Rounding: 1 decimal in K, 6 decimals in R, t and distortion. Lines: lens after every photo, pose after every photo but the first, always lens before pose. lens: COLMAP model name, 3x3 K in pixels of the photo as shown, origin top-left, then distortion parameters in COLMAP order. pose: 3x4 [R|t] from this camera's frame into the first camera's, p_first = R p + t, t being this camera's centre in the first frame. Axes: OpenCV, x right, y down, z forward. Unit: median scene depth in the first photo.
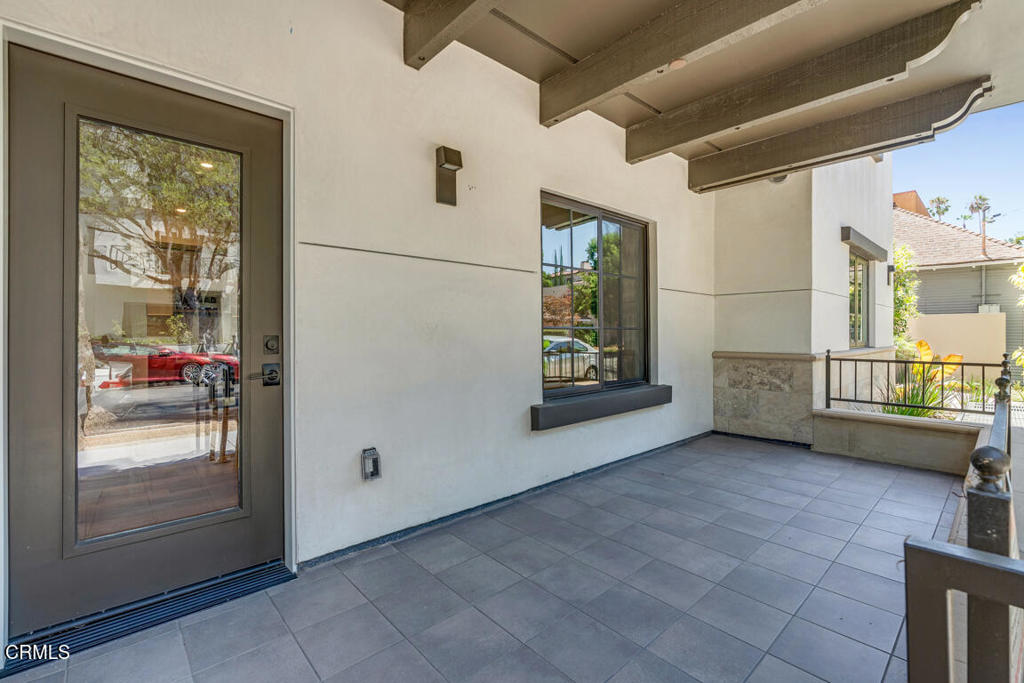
lens RADIAL K [[455.4, 0, 518.6], [0, 455.4, 336.5], [0, 0, 1]] dist [-0.001852, -0.001568]
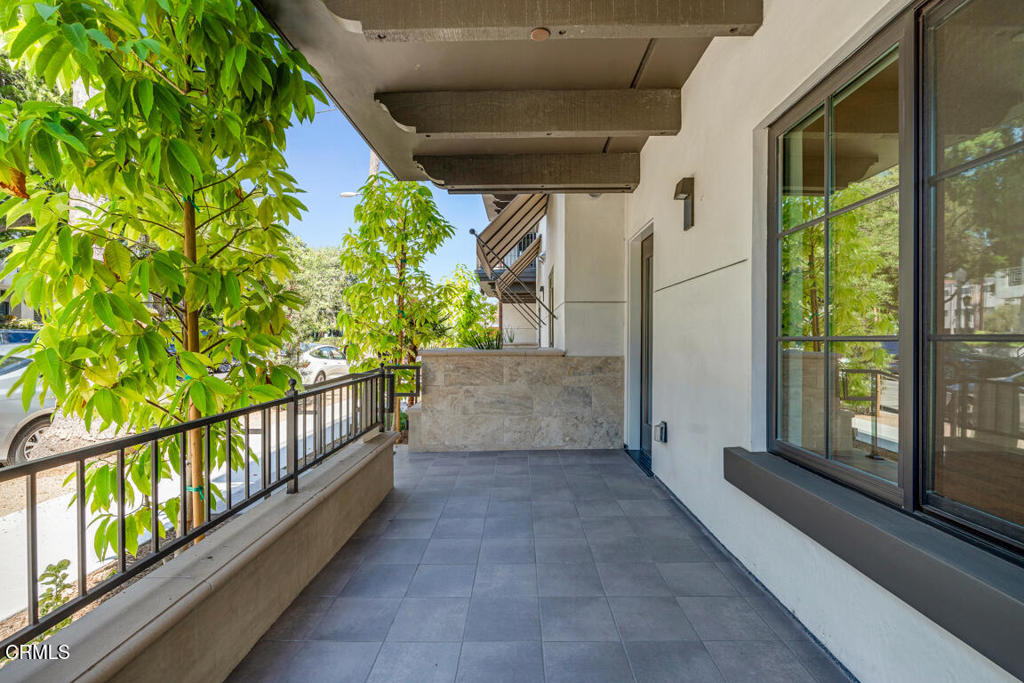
lens RADIAL K [[455.4, 0, 514.1], [0, 455.4, 339.7], [0, 0, 1]] dist [-0.001852, -0.001568]
pose [[-0.688325, 0.007684, -0.725362, 1.063423], [0.000249, 0.999946, 0.010356, -0.039115], [0.725403, 0.006948, -0.688290, 1.634181]]
